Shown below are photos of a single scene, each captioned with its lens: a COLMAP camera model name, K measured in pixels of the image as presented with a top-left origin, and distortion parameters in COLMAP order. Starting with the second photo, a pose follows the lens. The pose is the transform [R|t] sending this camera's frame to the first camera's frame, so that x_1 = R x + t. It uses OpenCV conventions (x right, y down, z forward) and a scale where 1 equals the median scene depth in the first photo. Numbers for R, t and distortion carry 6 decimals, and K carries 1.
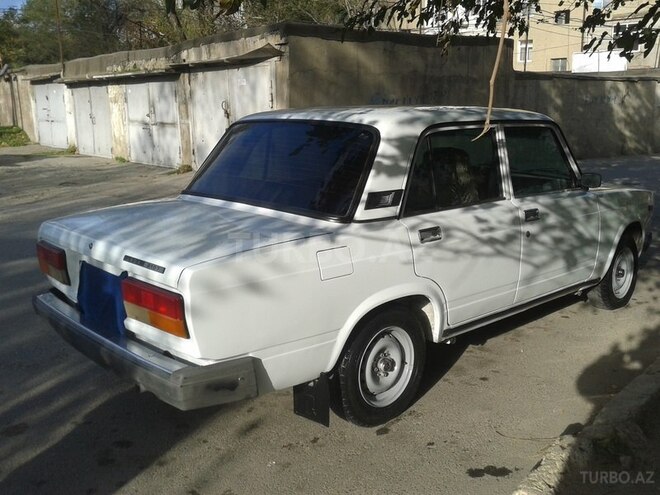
lens RADIAL K [[690.9, 0, 330.0], [0, 690.9, 247.5], [0, 0, 1]] dist [-0.002611, -0.045874]
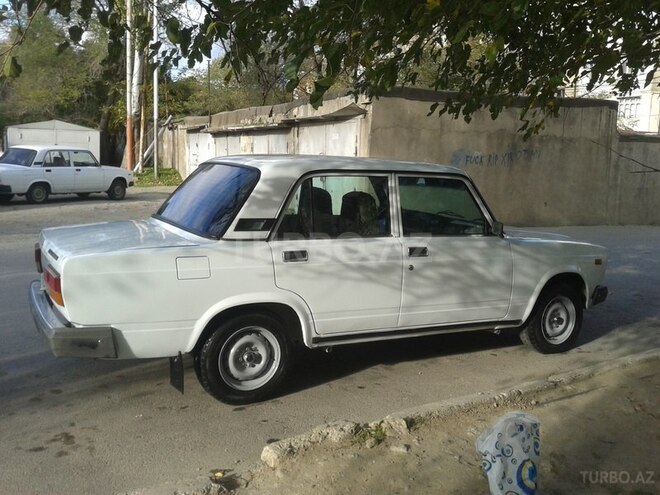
lens RADIAL K [[690.9, 0, 330.0], [0, 690.9, 247.5], [0, 0, 1]] dist [-0.002611, -0.045874]
pose [[0.964690, 0.071543, -0.253485, 0.447648], [-0.091288, 0.993569, -0.066993, 0.036938], [0.247062, 0.087767, 0.965017, -0.163356]]
